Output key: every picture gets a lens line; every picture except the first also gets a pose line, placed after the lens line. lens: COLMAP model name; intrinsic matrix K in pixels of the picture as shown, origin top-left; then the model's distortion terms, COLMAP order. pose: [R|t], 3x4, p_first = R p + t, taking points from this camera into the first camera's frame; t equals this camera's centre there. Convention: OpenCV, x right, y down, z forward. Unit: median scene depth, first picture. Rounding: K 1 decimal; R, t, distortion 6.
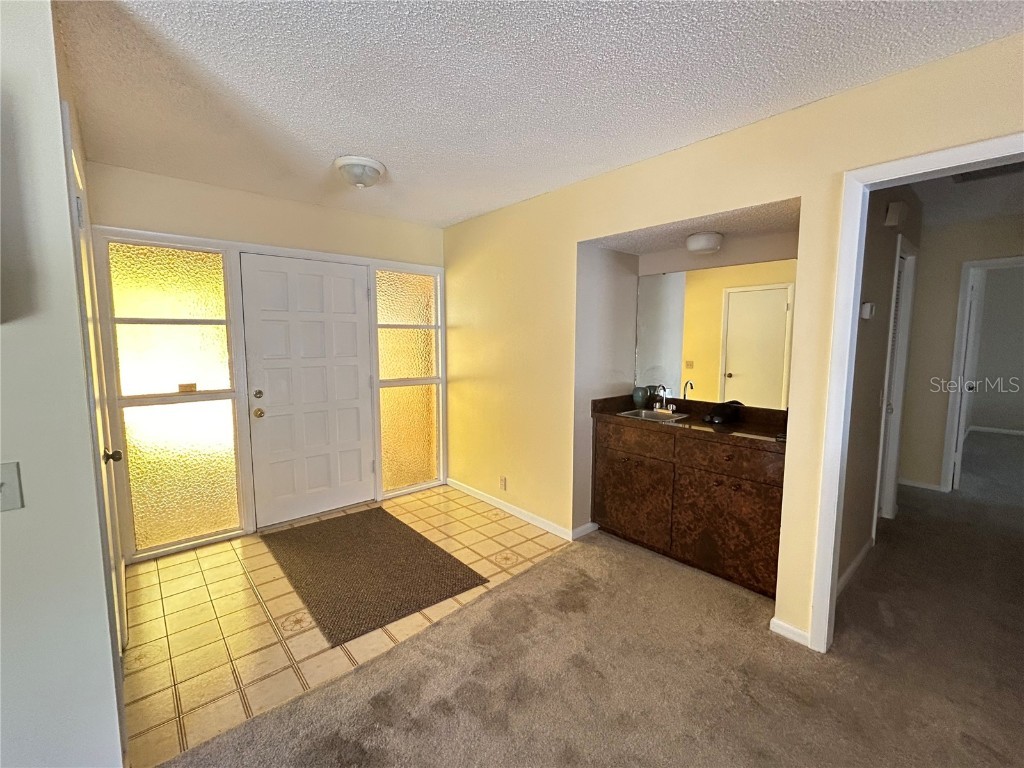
lens RADIAL K [[440.4, 0, 512.0], [0, 440.4, 384.0], [0, 0, 1]] dist [0.000573, 0.000194]
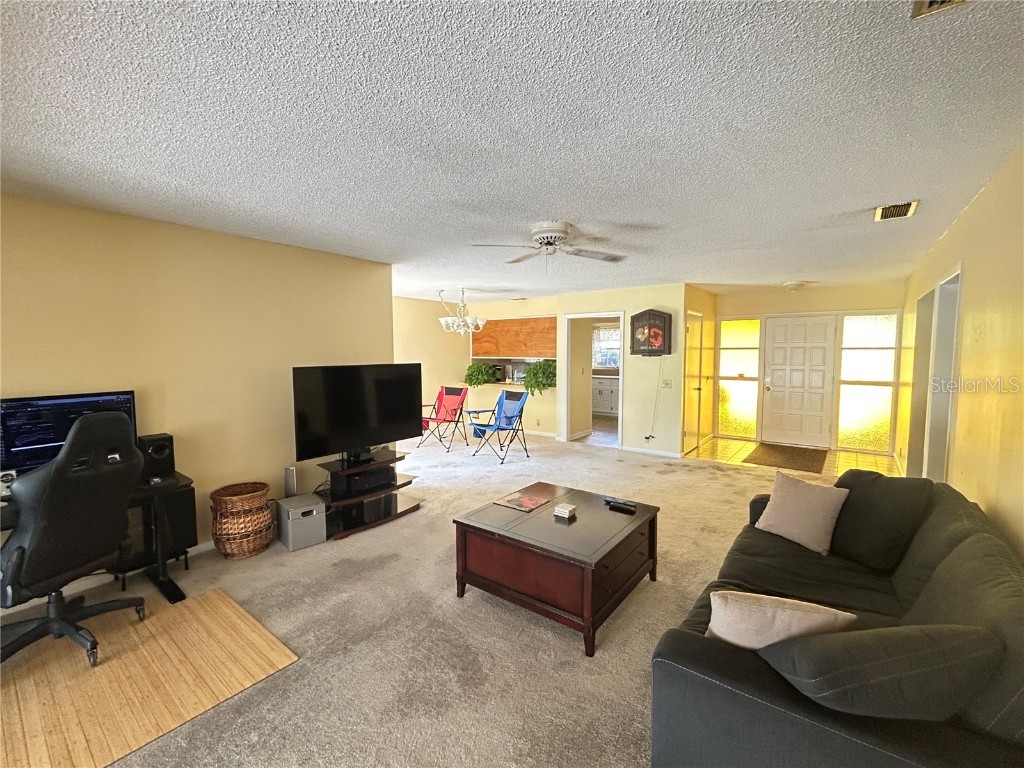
lens RADIAL K [[440.4, 0, 512.0], [0, 440.4, 384.0], [0, 0, 1]] dist [0.000573, 0.000194]
pose [[0.195893, 0.071224, -0.978035, 1.390995], [-0.096891, 0.993884, 0.052971, 0.049932], [0.975827, 0.084386, 0.201596, -0.729236]]
